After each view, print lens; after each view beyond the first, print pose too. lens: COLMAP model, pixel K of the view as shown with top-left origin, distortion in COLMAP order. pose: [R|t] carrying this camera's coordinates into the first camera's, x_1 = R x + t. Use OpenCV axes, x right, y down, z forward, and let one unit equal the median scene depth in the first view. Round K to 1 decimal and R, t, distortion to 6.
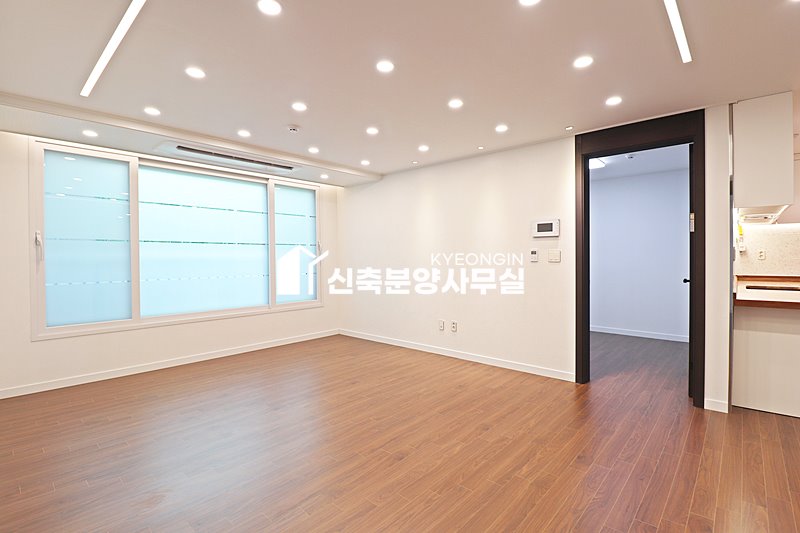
lens RADIAL K [[377.5, 0, 398.9], [0, 377.5, 262.1], [0, 0, 1]] dist [0.001929, -0.015305]
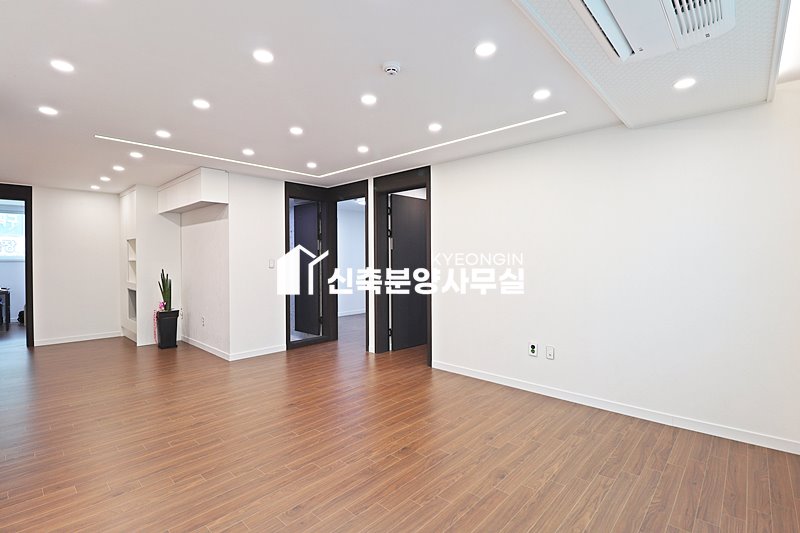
lens RADIAL K [[374.0, 0, 395.6], [0, 374.0, 264.1], [0, 0, 1]] dist [0.001326, -0.014466]
pose [[-0.999668, 0.011090, 0.023270, -0.253282], [0.011739, 0.999541, 0.027922, -0.031635], [-0.022949, 0.028186, -0.999339, 1.398771]]
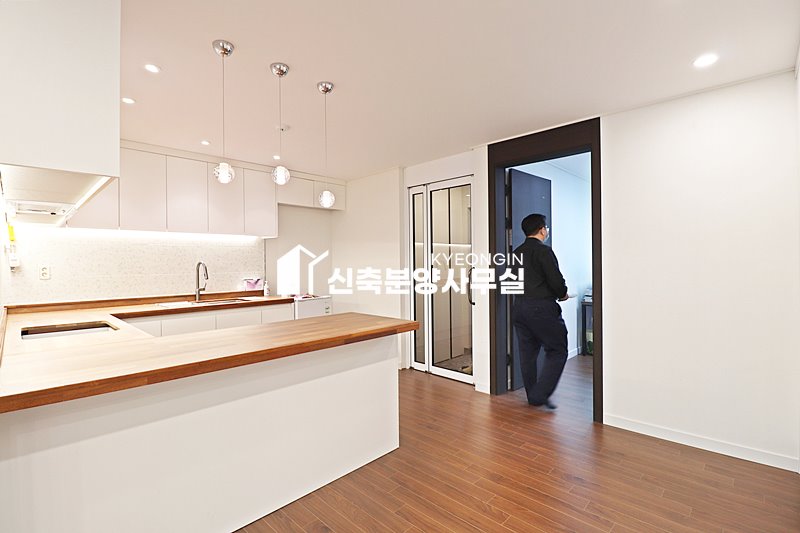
lens RADIAL K [[370.8, 0, 400.7], [0, 370.8, 262.1], [0, 0, 1]] dist [0.001942, -0.014962]
pose [[0.020640, 0.007143, 0.999761, 0.399610], [0.026458, 0.999620, -0.007688, -0.019364], [-0.999437, 0.026611, 0.020443, 0.424921]]
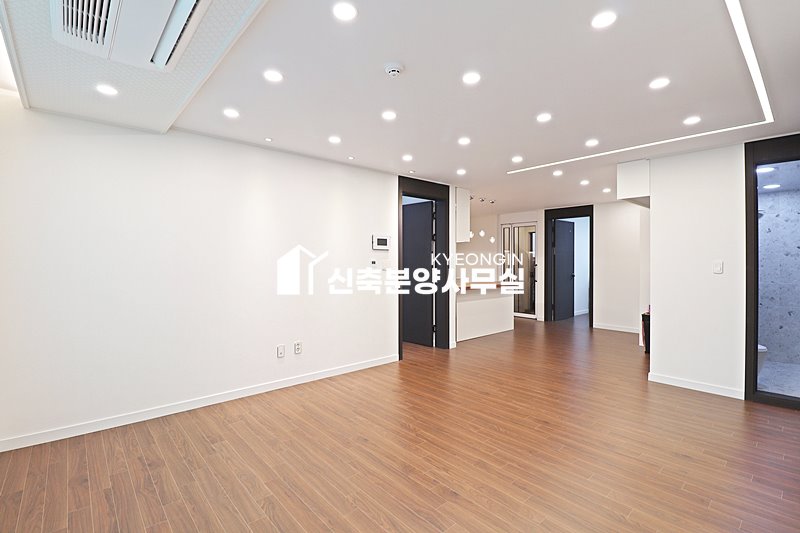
lens RADIAL K [[370.8, 0, 400.7], [0, 370.8, 262.1], [0, 0, 1]] dist [0.001942, -0.014962]
pose [[0.106628, 0.006504, 0.994278, -0.768691], [0.010838, 0.999912, -0.007703, -0.016296], [-0.994240, 0.011598, 0.106548, 0.787354]]
